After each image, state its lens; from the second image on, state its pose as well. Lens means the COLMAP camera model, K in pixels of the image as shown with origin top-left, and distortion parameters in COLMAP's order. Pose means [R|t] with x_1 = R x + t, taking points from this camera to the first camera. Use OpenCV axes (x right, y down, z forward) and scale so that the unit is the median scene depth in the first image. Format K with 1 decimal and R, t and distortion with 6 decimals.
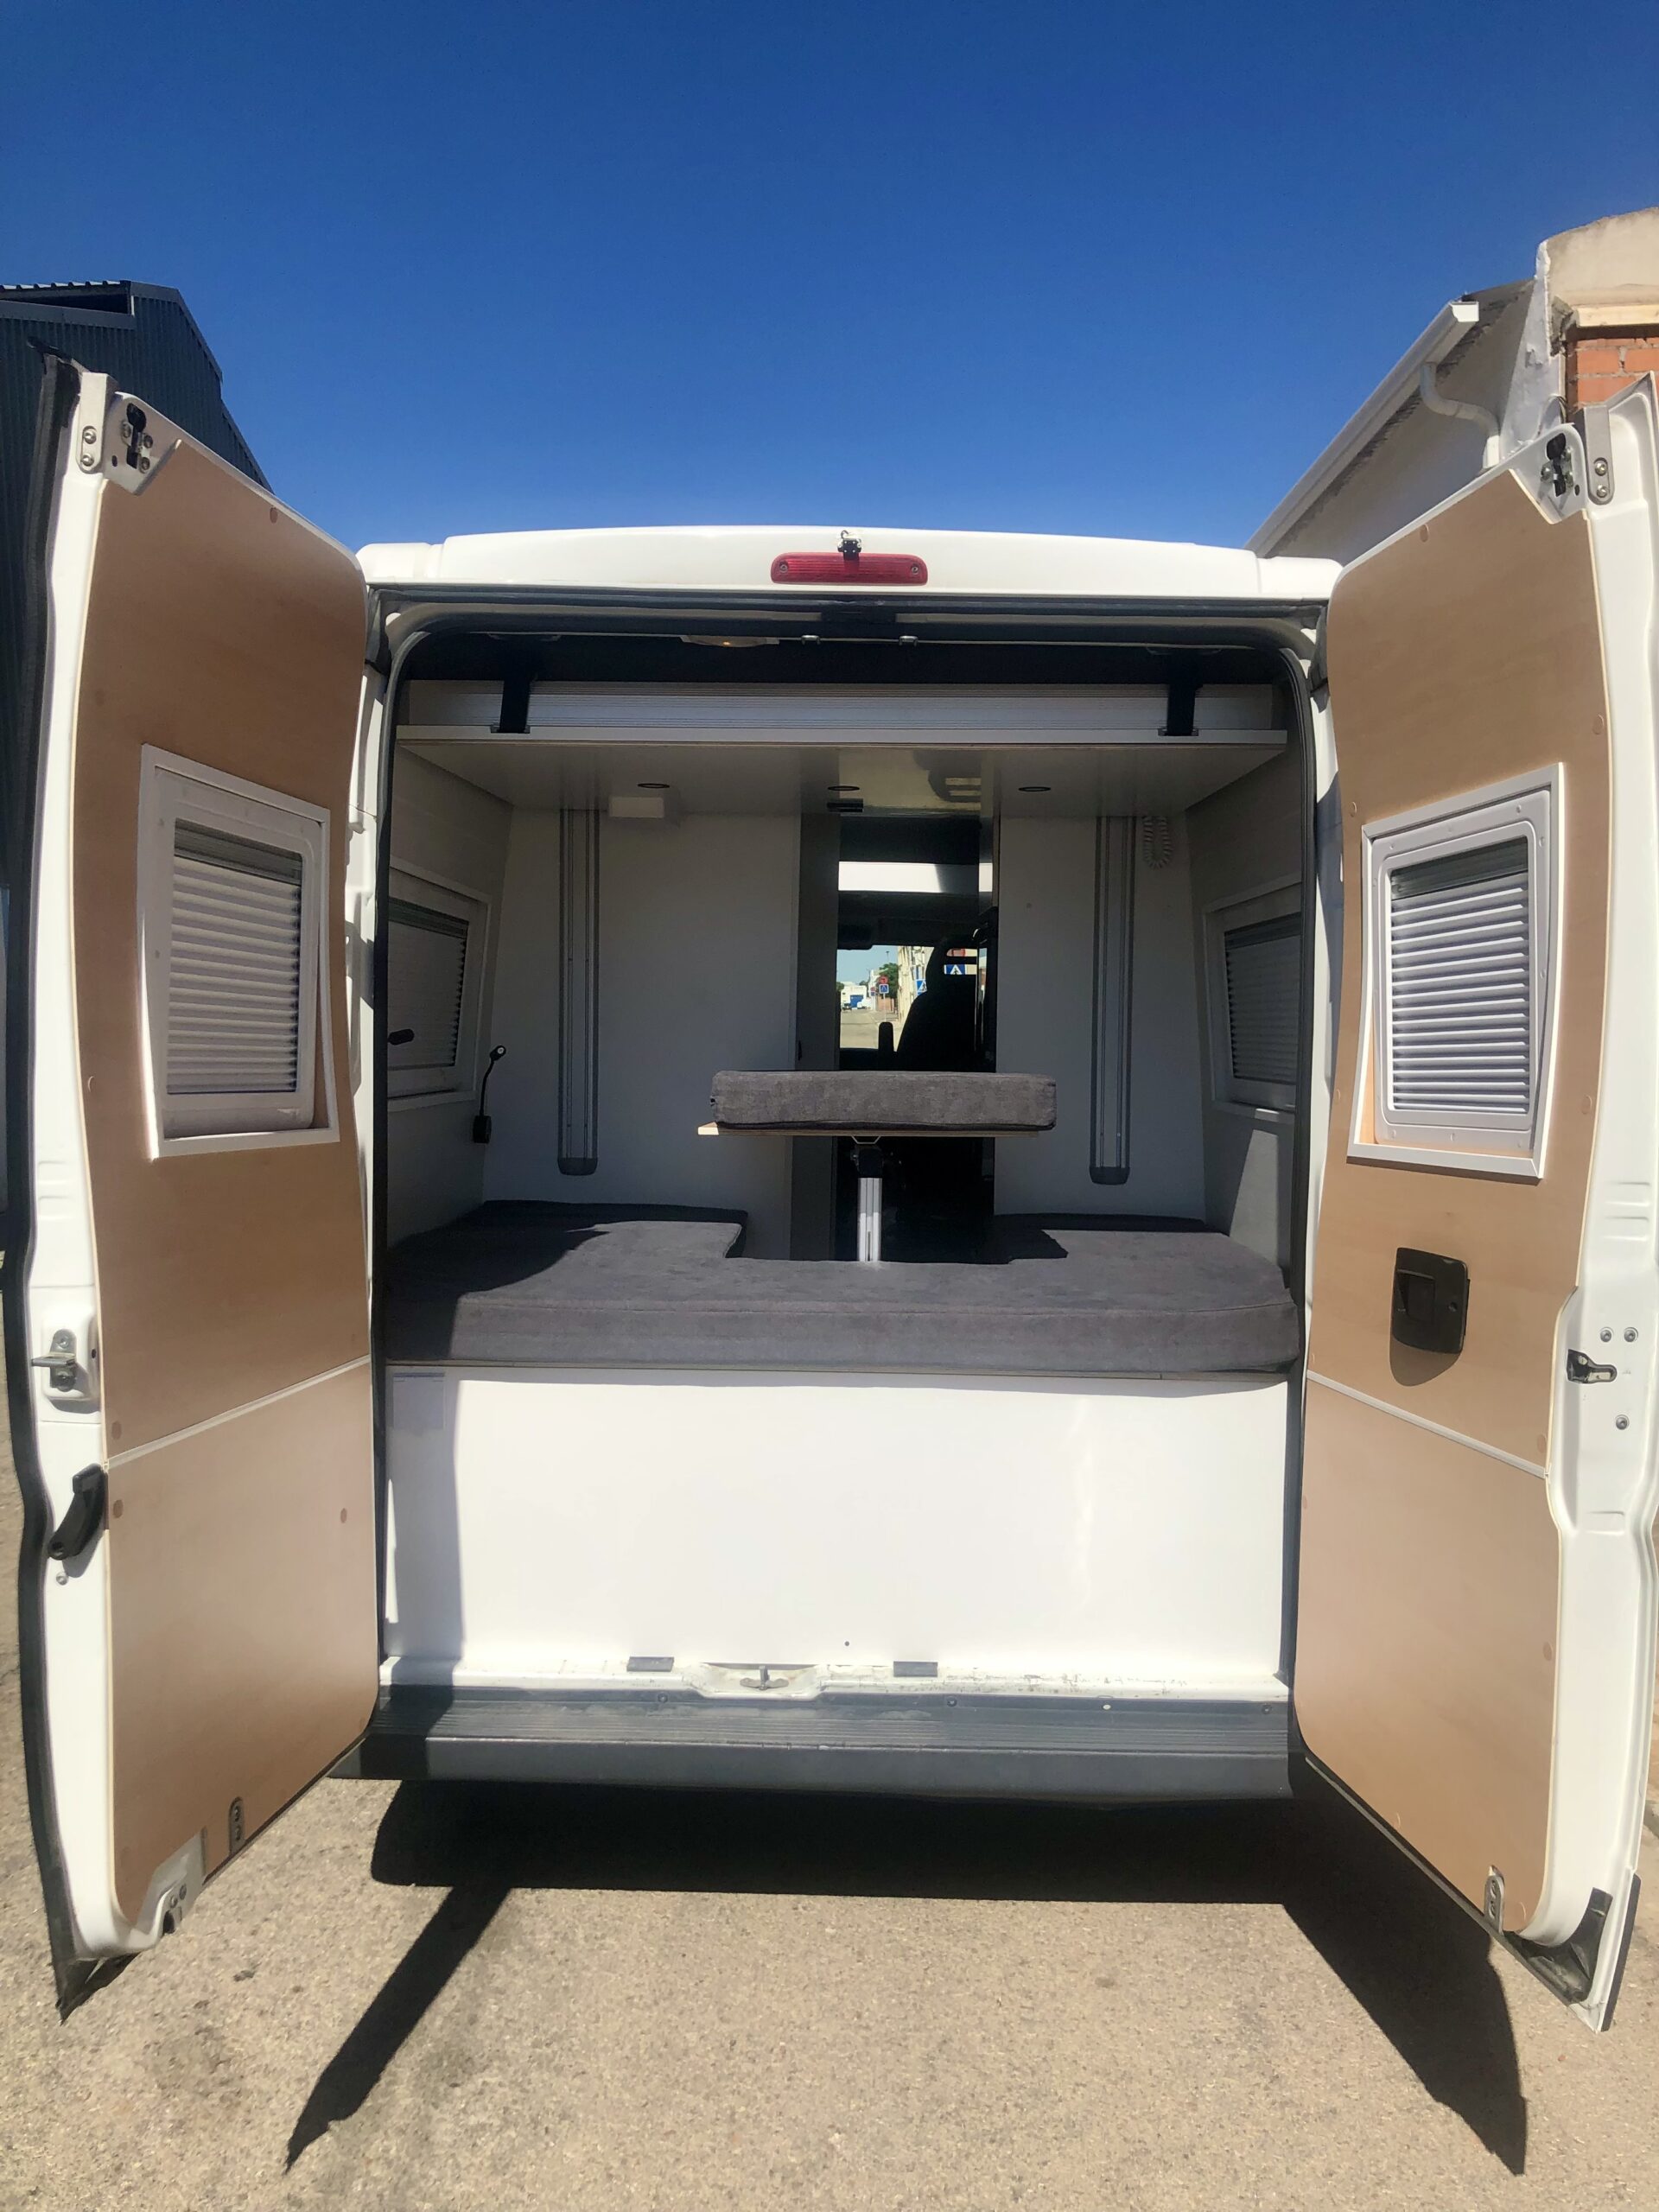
lens RADIAL K [[1819.7, 0, 859.2], [0, 1819.7, 1044.5], [0, 0, 1]] dist [0.031840, -0.033726]
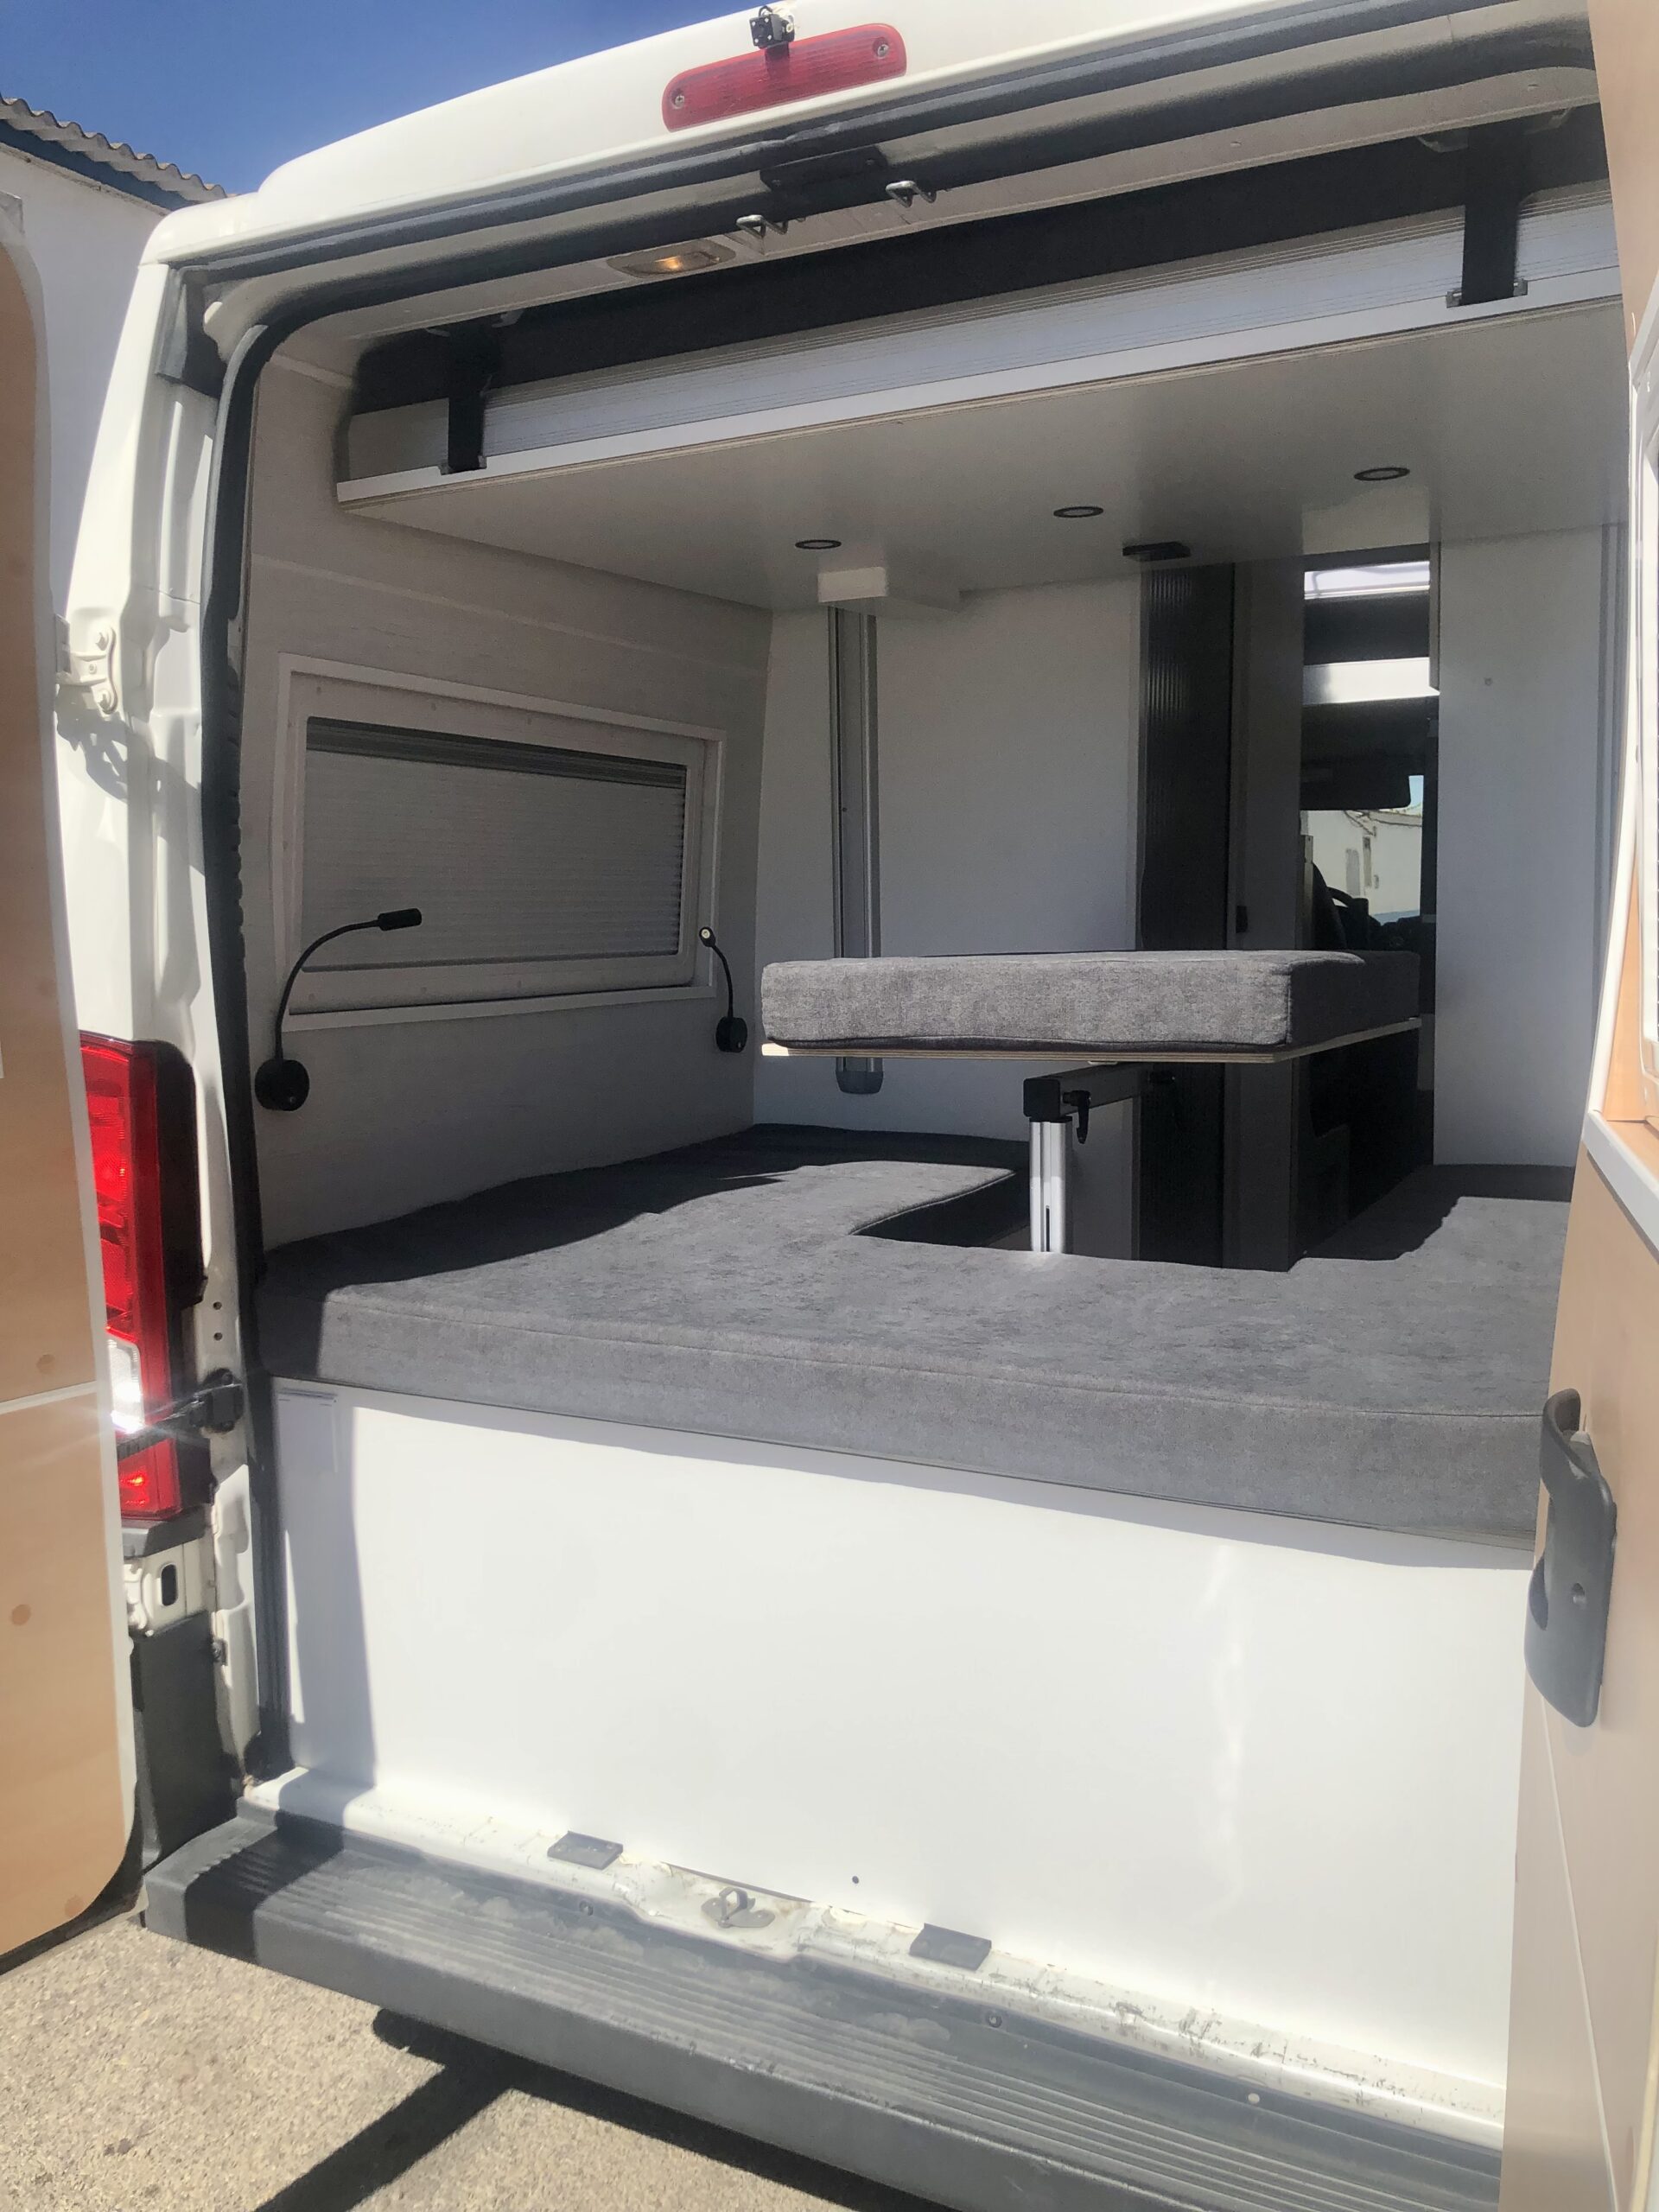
lens RADIAL K [[1819.7, 0, 858.1], [0, 1819.7, 1074.0], [0, 0, 1]] dist [0.031840, -0.033726]
pose [[0.891793, 0.011669, -0.452293, 0.276271], [0.025954, 0.996702, 0.076888, 0.006358], [0.451699, -0.080307, 0.888549, 0.473989]]
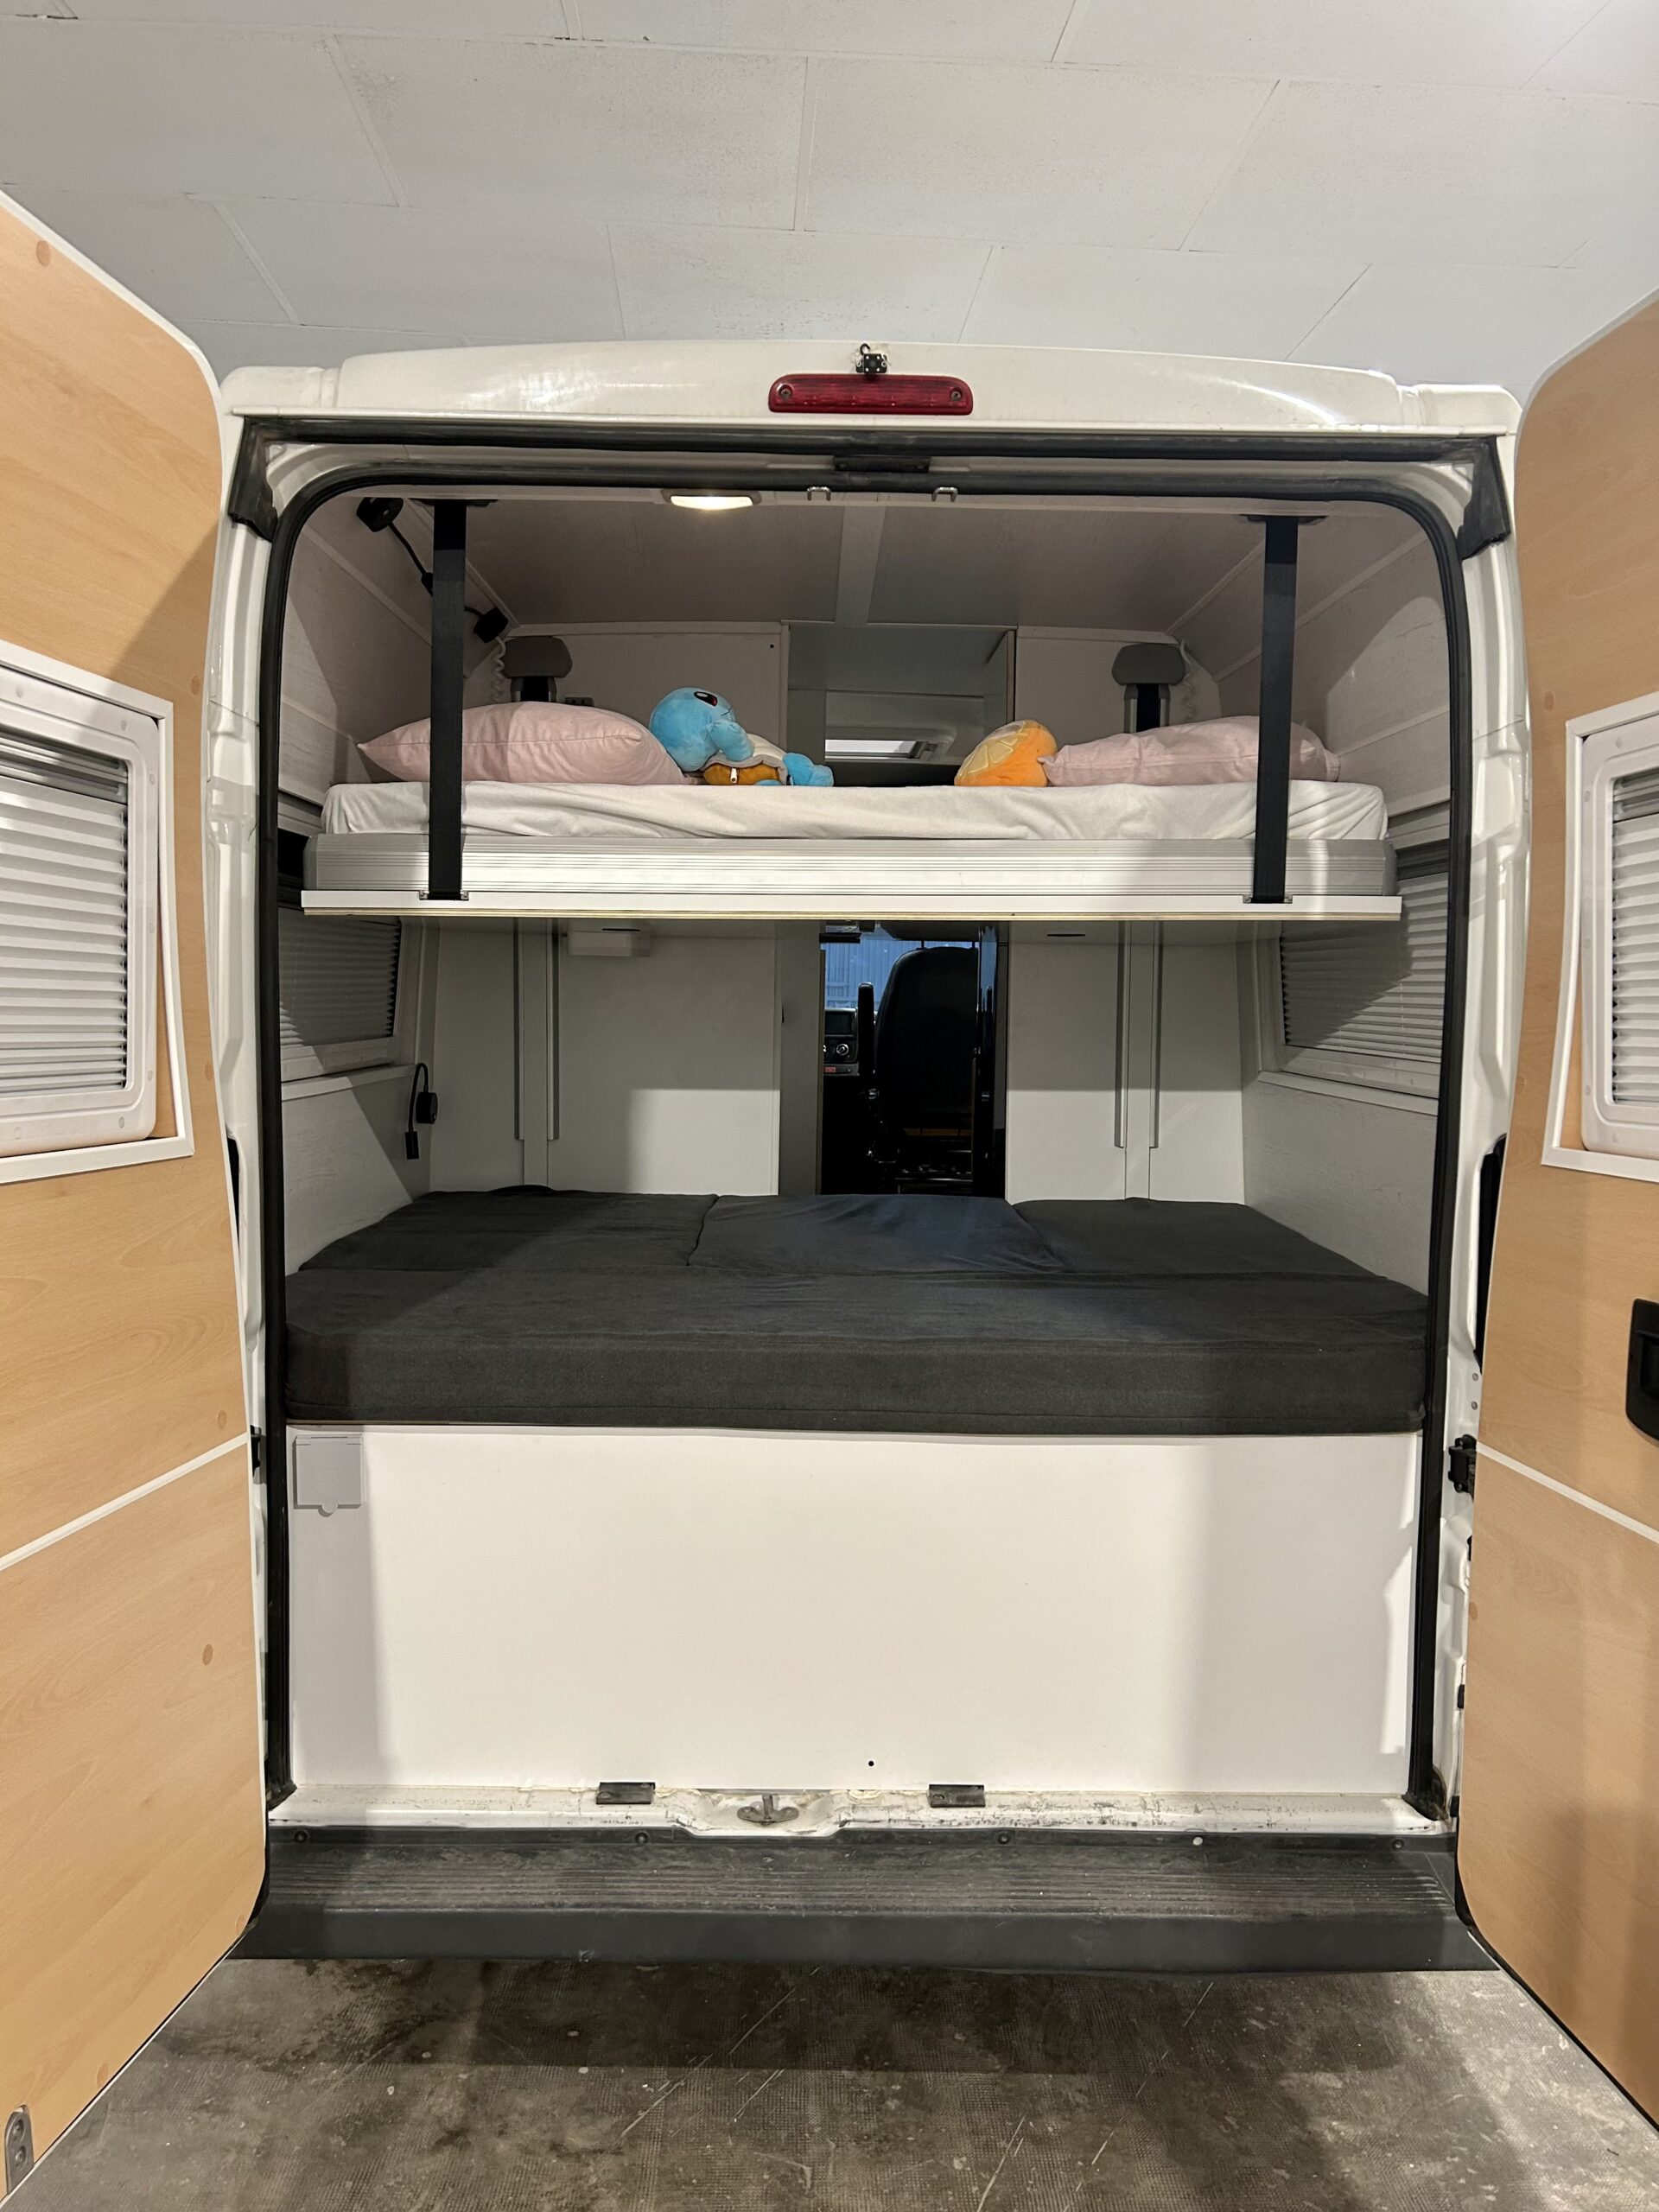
lens RADIAL K [[1705.1, 0, 828.8], [0, 1705.1, 1080.8], [0, 0, 1]] dist [0.027664, 0.000339]
pose [[0.999911, -0.006008, 0.011949, -0.032777], [0.005451, 0.998922, 0.046108, -0.005943], [-0.012213, -0.046039, 0.998865, 0.266463]]
